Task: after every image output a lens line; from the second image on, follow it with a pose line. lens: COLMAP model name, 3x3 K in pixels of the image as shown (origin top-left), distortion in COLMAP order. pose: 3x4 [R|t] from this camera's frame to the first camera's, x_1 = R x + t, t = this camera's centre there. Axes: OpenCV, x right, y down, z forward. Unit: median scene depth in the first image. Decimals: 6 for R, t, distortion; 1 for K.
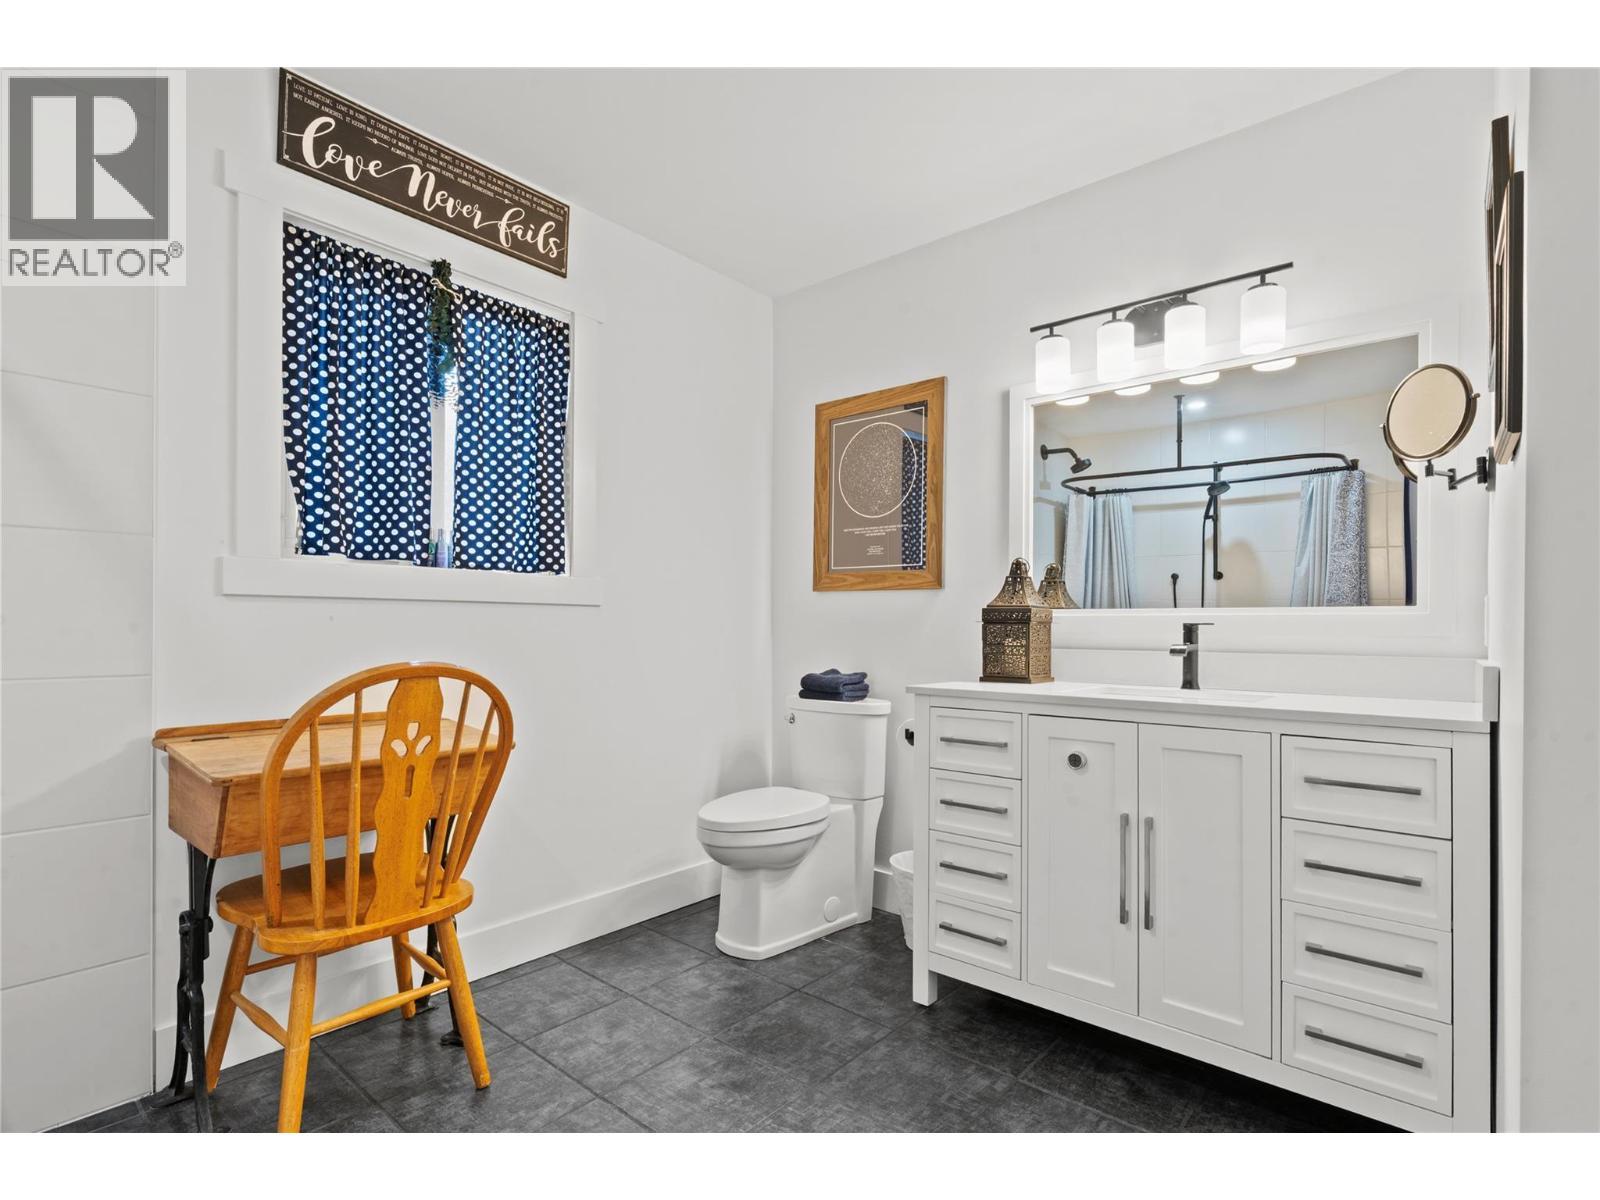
lens RADIAL K [[790.3, 0, 797.5], [0, 790.3, 622.4], [0, 0, 1]] dist [0.011593, 0.001768]
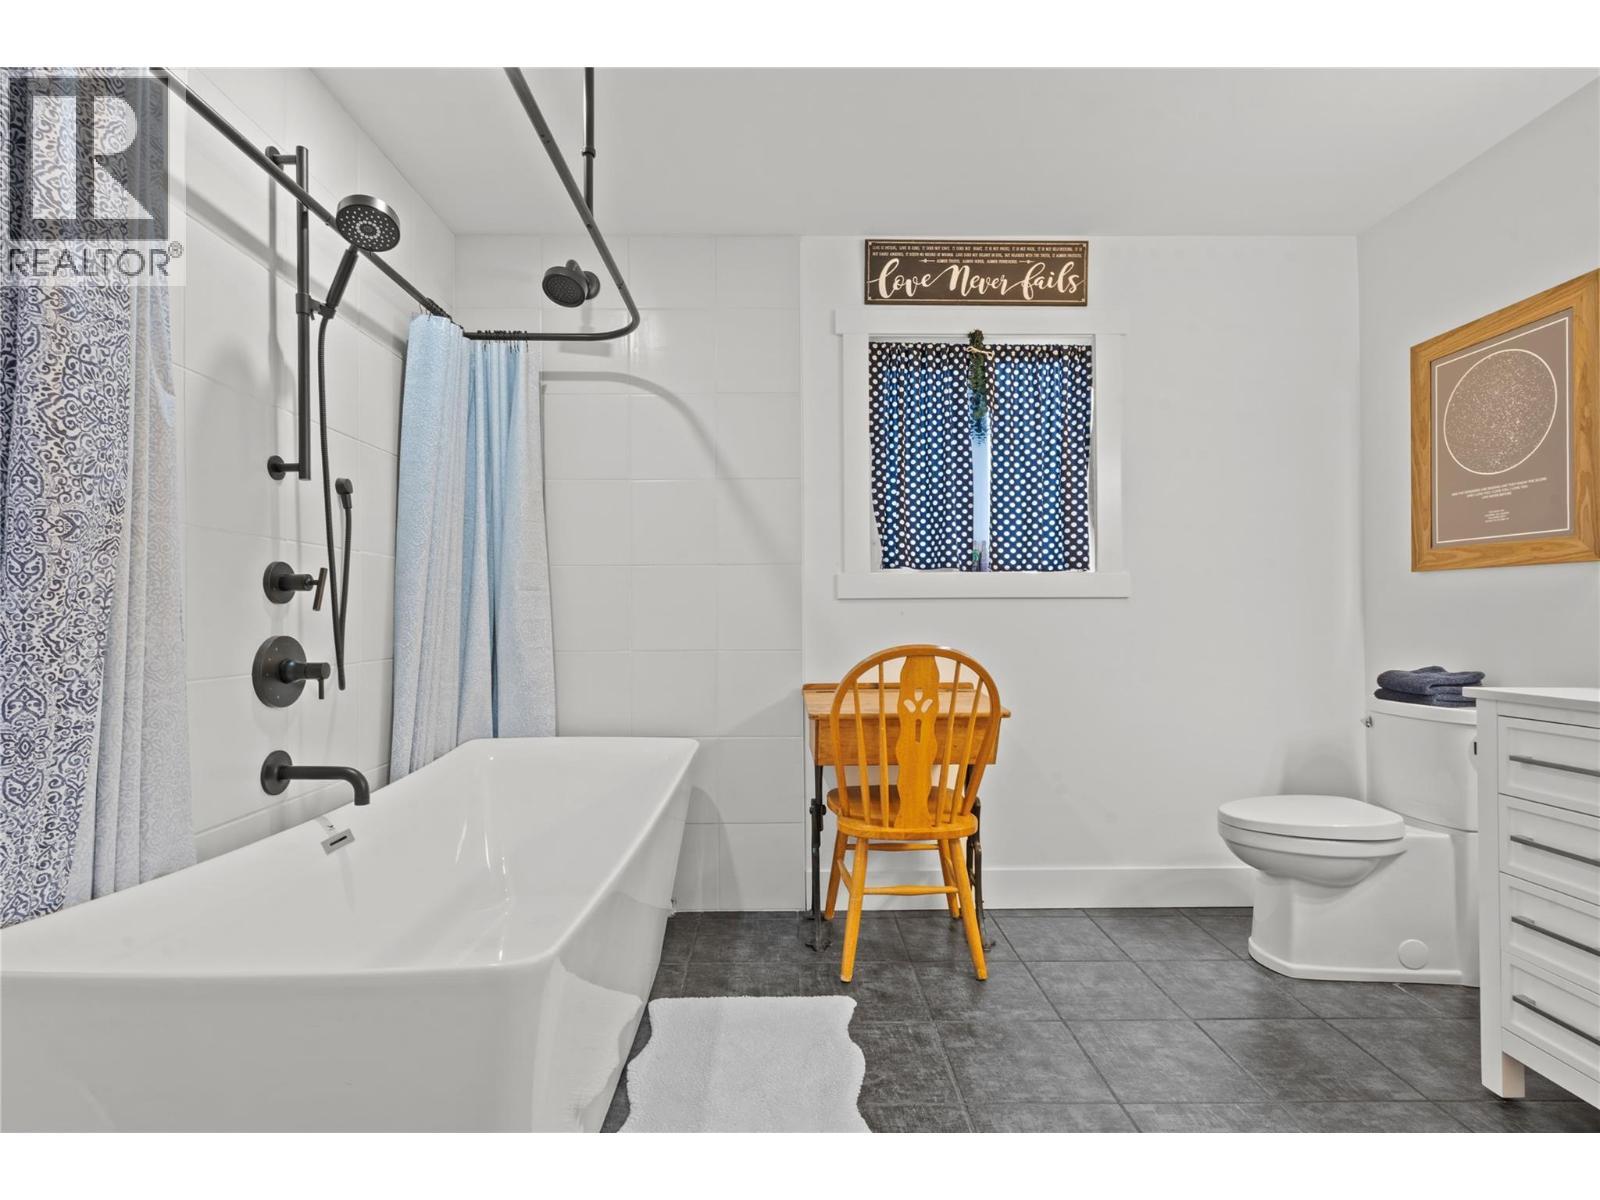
lens RADIAL K [[790.3, 0, 805.6], [0, 790.3, 608.5], [0, 0, 1]] dist [0.011593, 0.001768]
pose [[0.660658, -0.018181, -0.750467, 0.307875], [0.013336, 0.999833, -0.012482, 0.000980], [0.750569, -0.001762, 0.660790, -0.040553]]
